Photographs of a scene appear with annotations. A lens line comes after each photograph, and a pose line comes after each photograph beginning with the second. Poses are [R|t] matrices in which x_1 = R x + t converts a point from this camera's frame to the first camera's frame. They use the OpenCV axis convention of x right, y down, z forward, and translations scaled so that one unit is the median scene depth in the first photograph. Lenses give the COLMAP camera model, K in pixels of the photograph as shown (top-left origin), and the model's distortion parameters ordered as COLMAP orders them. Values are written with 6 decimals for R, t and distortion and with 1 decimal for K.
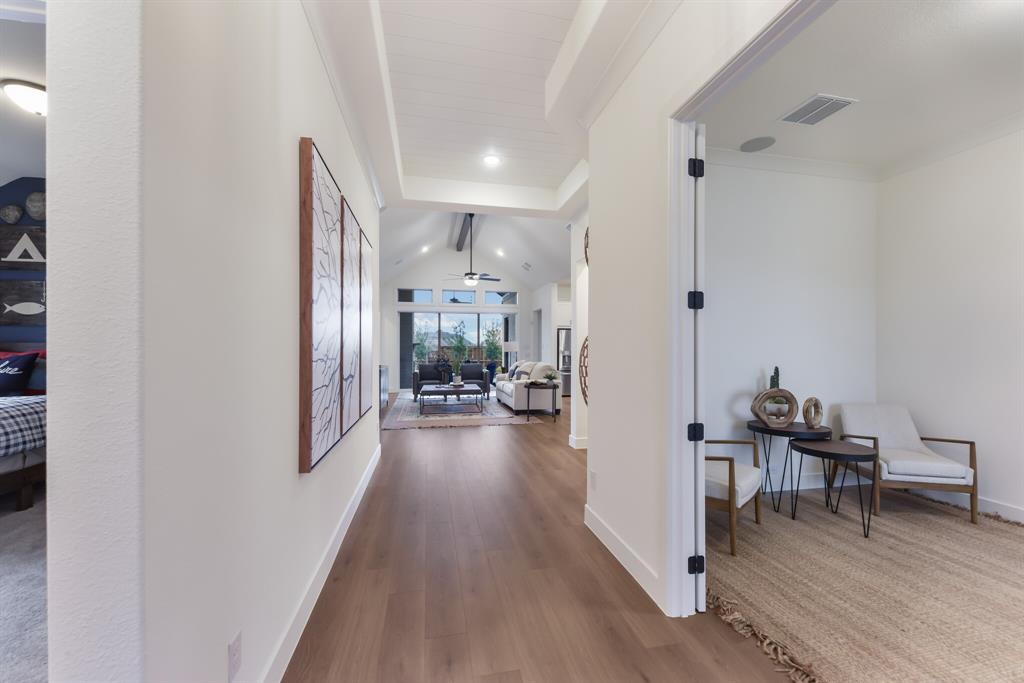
lens RADIAL K [[405.8, 0, 514.5], [0, 405.8, 345.0], [0, 0, 1]] dist [-0.002150, -0.000767]
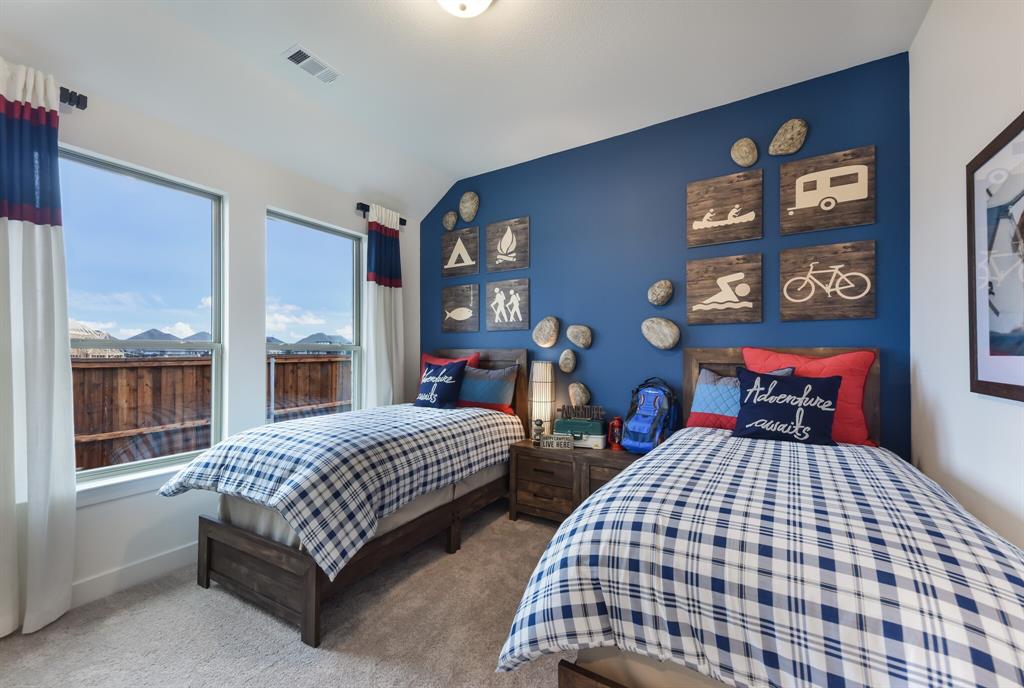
lens RADIAL K [[405.8, 0, 511.0], [0, 405.8, 349.0], [0, 0, 1]] dist [-0.002150, -0.000767]
pose [[0.716218, -0.003254, -0.697869, -0.543869], [-0.002058, 0.999975, -0.006775, 0.000141], [0.697873, 0.006289, 0.716194, 0.479615]]
